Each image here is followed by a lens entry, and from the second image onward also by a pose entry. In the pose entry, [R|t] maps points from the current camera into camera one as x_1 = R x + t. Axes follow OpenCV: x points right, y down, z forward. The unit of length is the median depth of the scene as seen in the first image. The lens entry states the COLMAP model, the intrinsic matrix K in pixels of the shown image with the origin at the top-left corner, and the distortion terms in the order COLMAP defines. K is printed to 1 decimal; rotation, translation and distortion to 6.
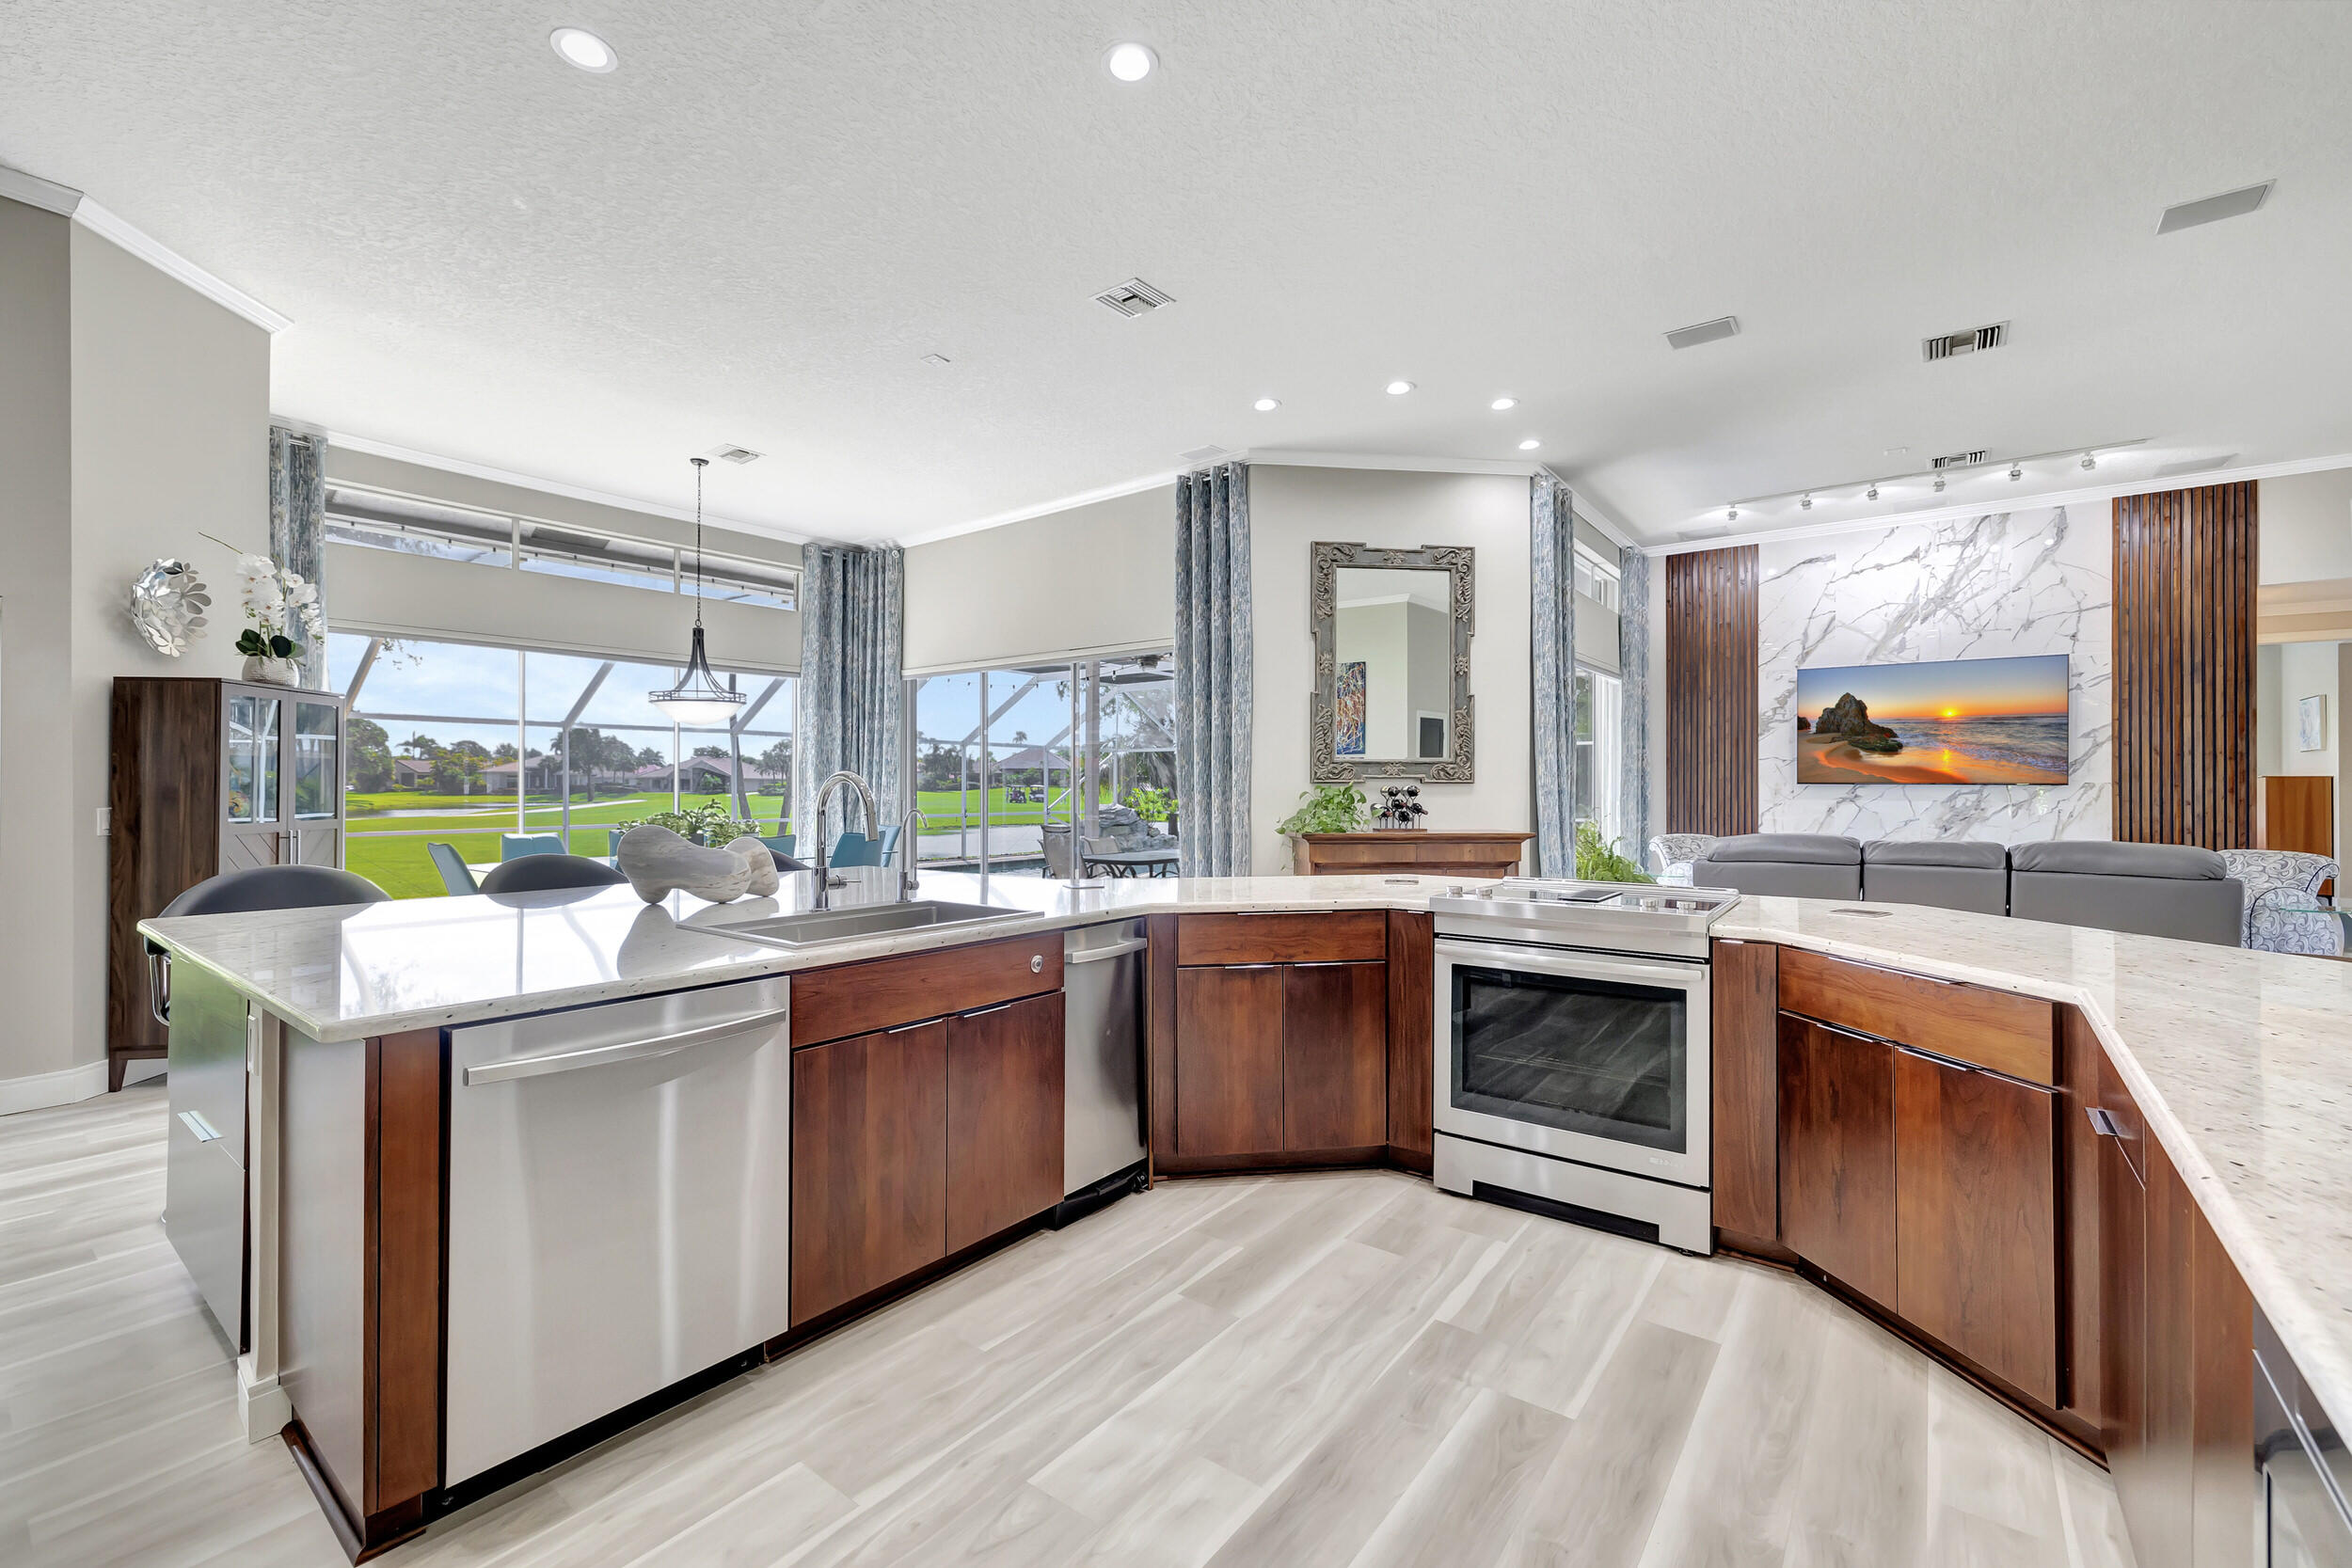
lens RADIAL K [[1003.4, 0, 1176.0], [0, 1003.4, 784.0], [0, 0, 1]] dist [0.000437, -0.000138]
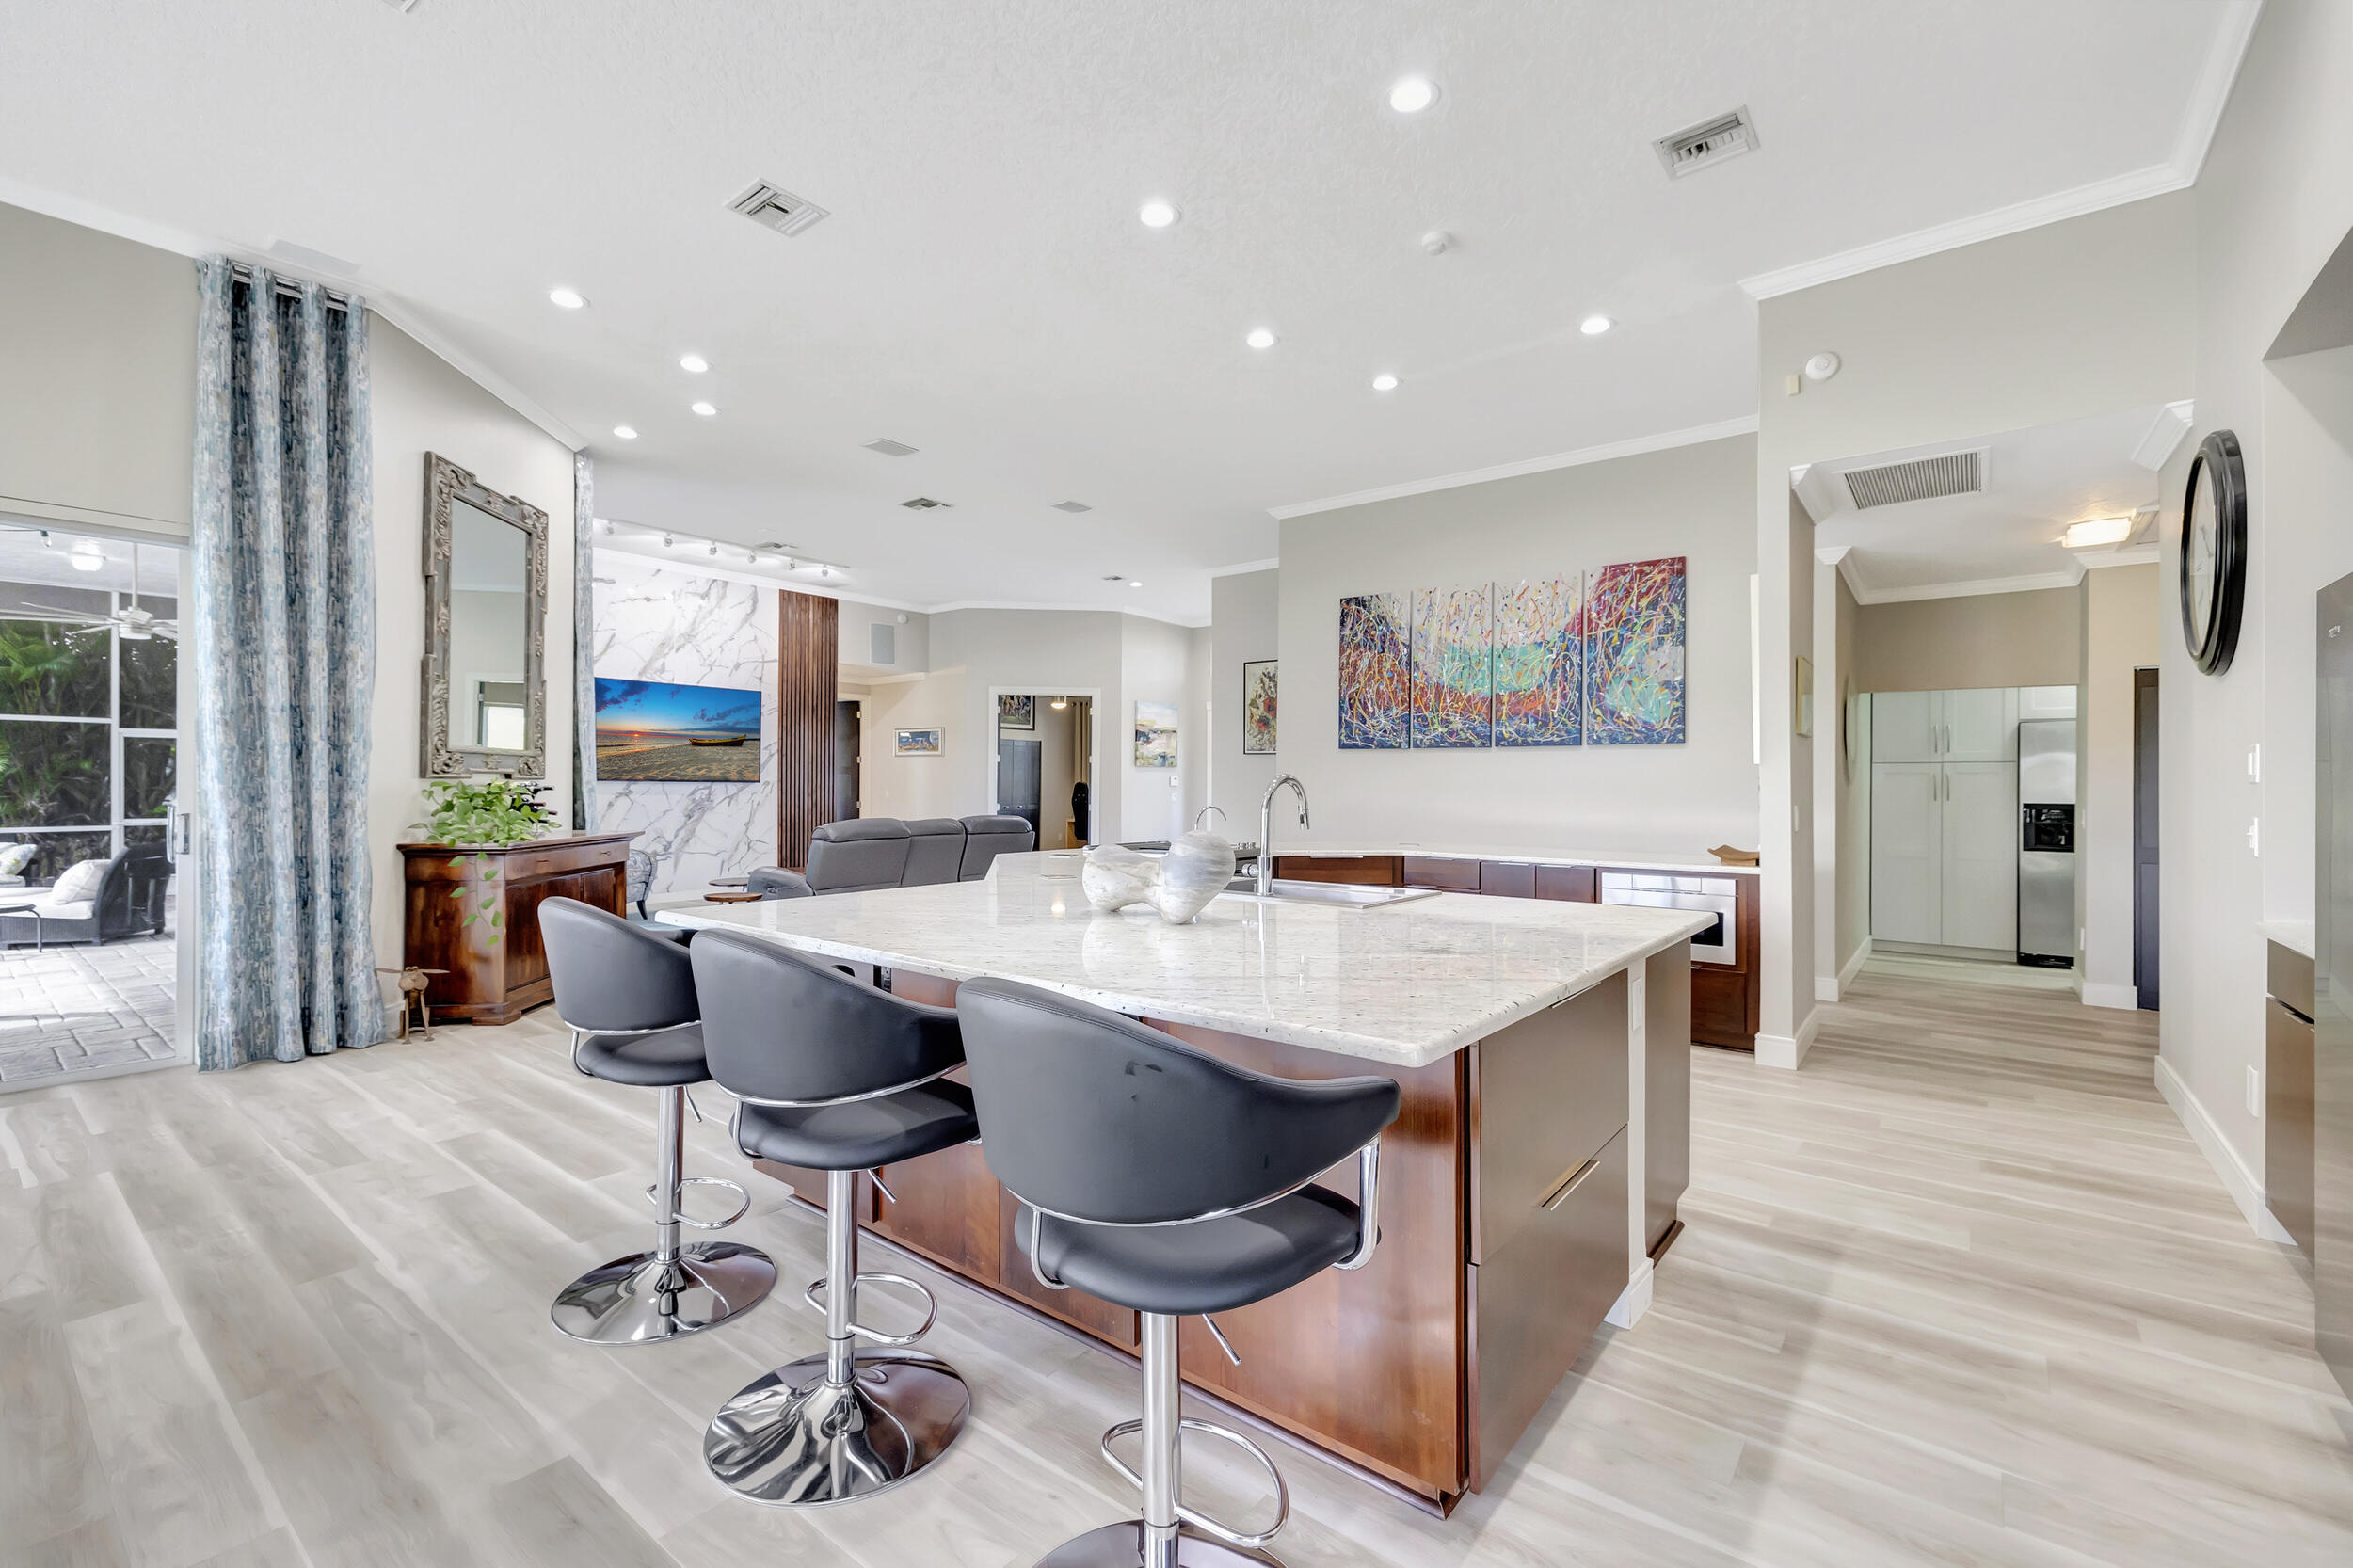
lens RADIAL K [[1004.0, 0, 1176.5], [0, 1004.0, 784.0], [0, 0, 1]] dist [0.000437, -0.000138]
pose [[0.007032, 0.003494, 0.999969, -0.504403], [-0.008924, 0.999954, -0.003431, 0.003241], [-0.999935, -0.008900, 0.007063, 0.366376]]
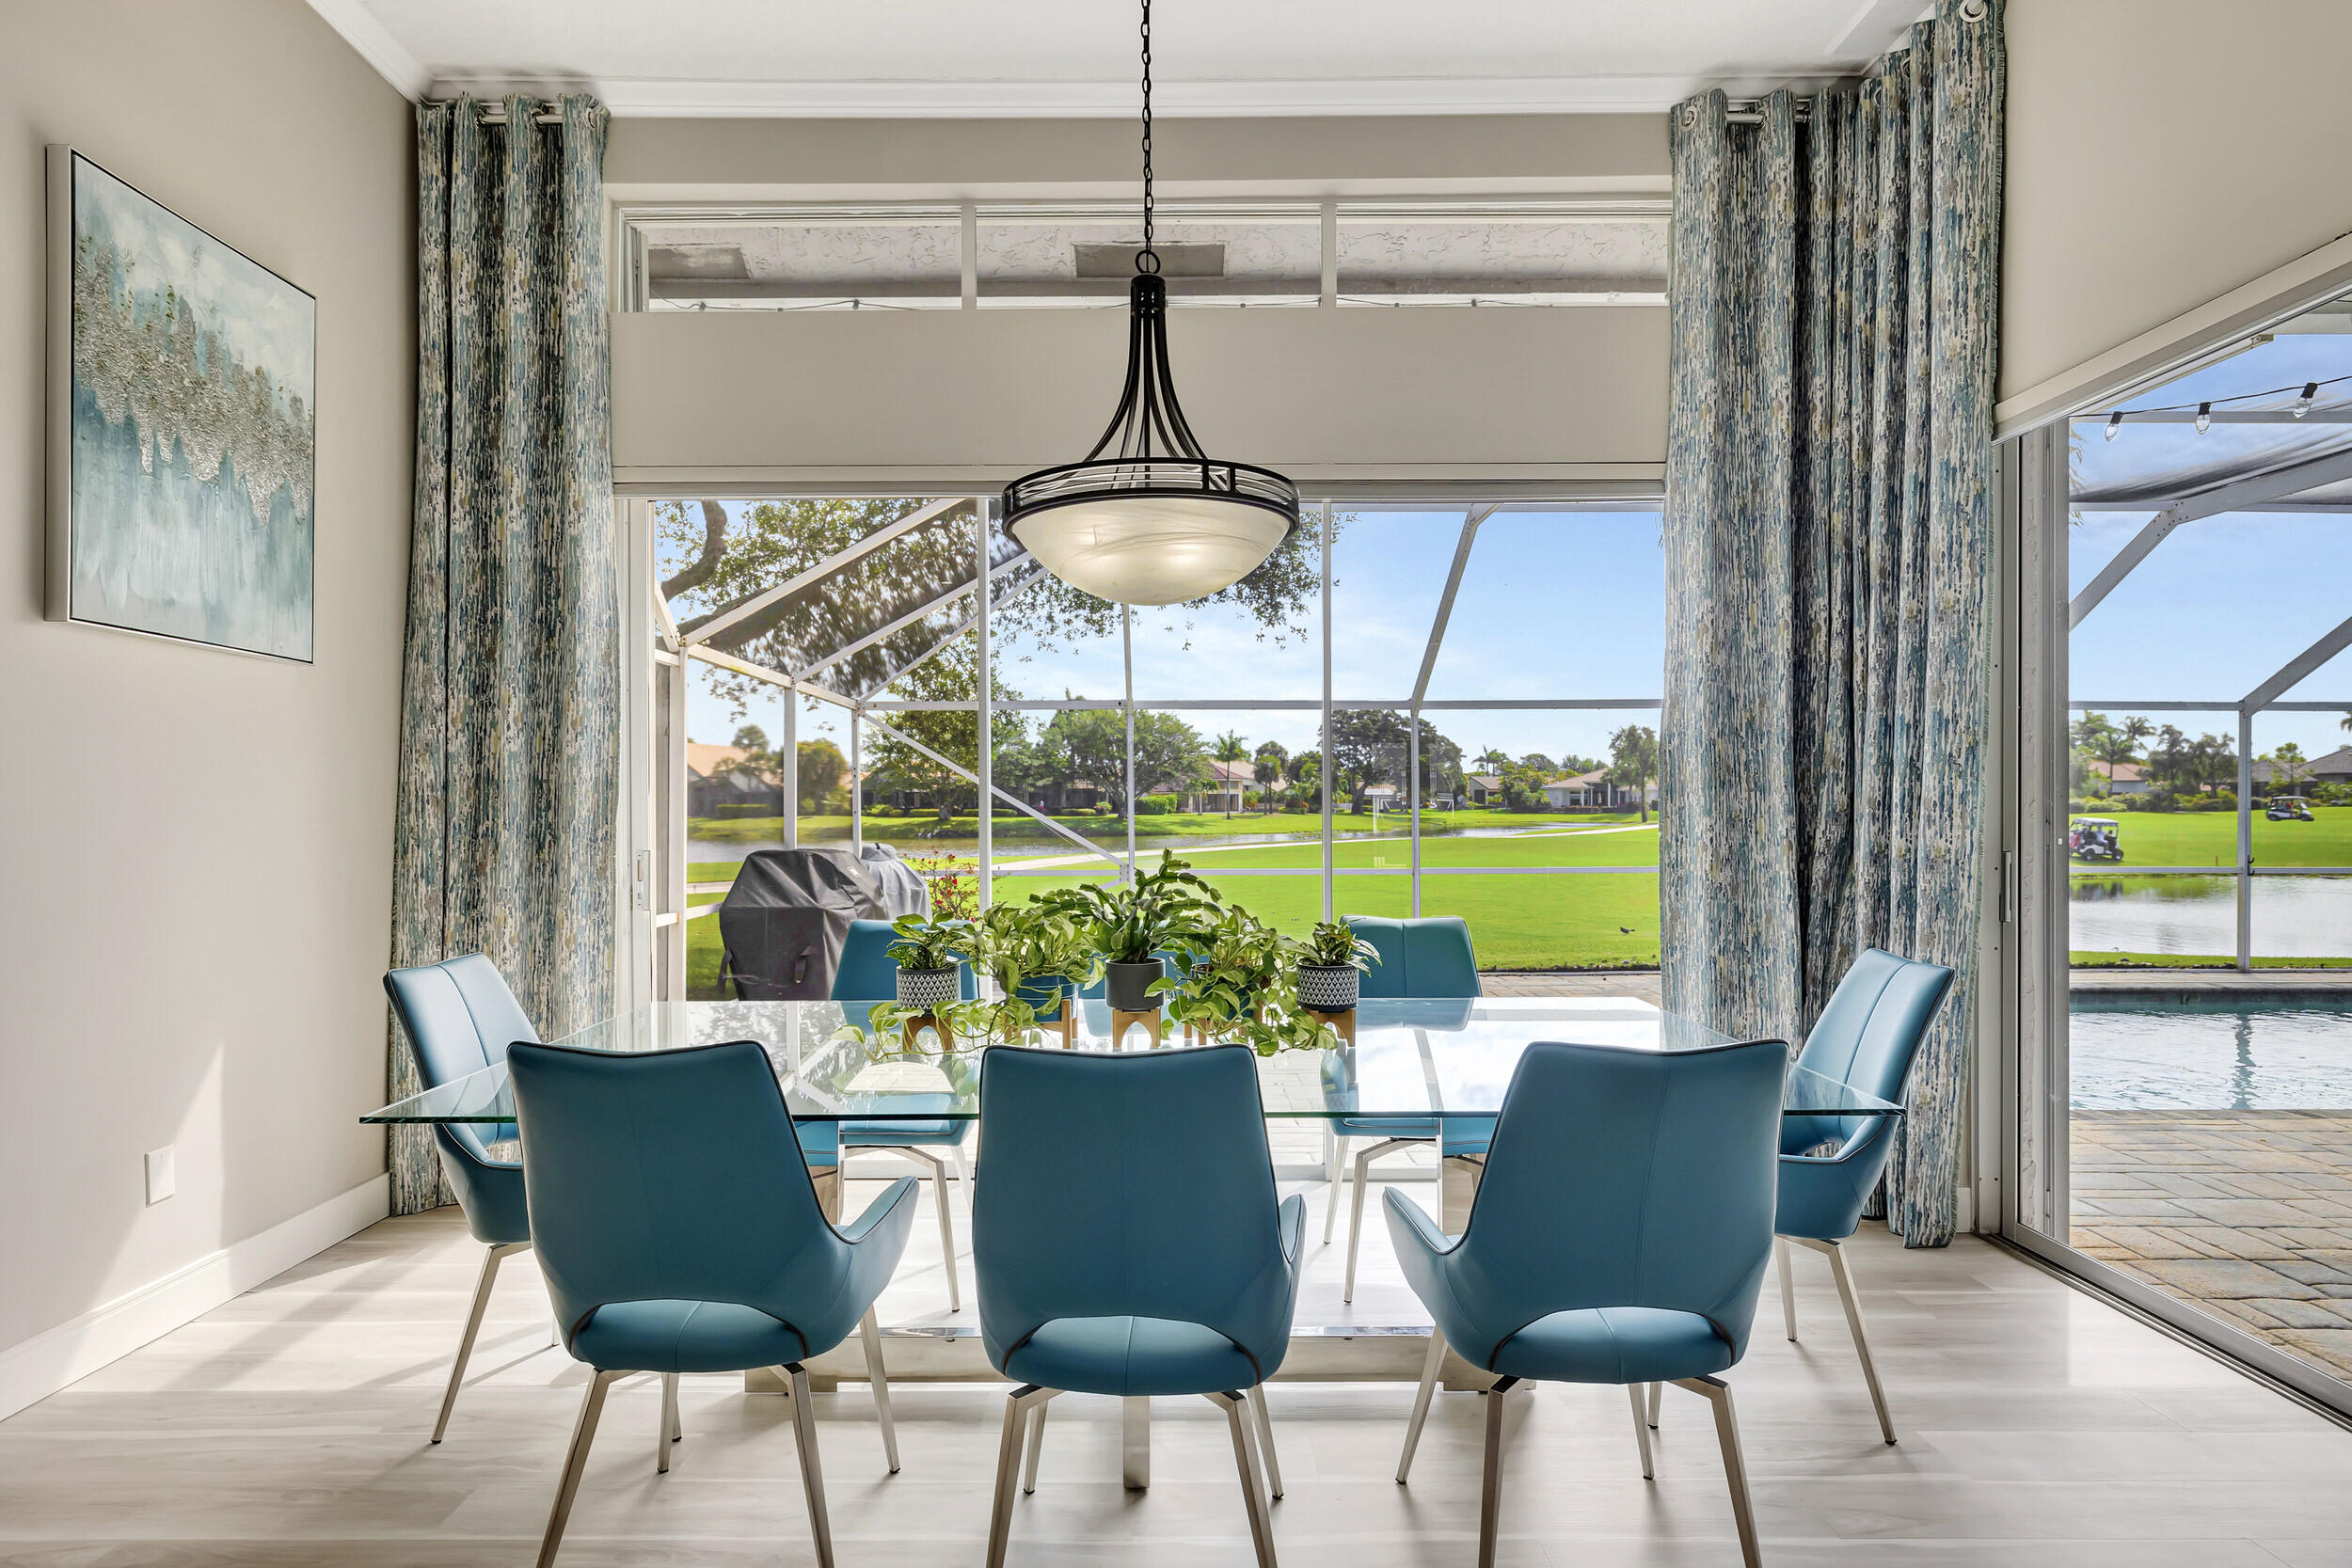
lens RADIAL K [[1248.0, 0, 1176.0], [0, 1248.0, 784.0], [0, 0, 1]] dist [0.018887, 0.000151]
pose [[0.618506, -0.012759, -0.785677, -0.147782], [0.002159, 0.999892, -0.014538, 0.001550], [0.785777, 0.007296, 0.618467, 0.642838]]
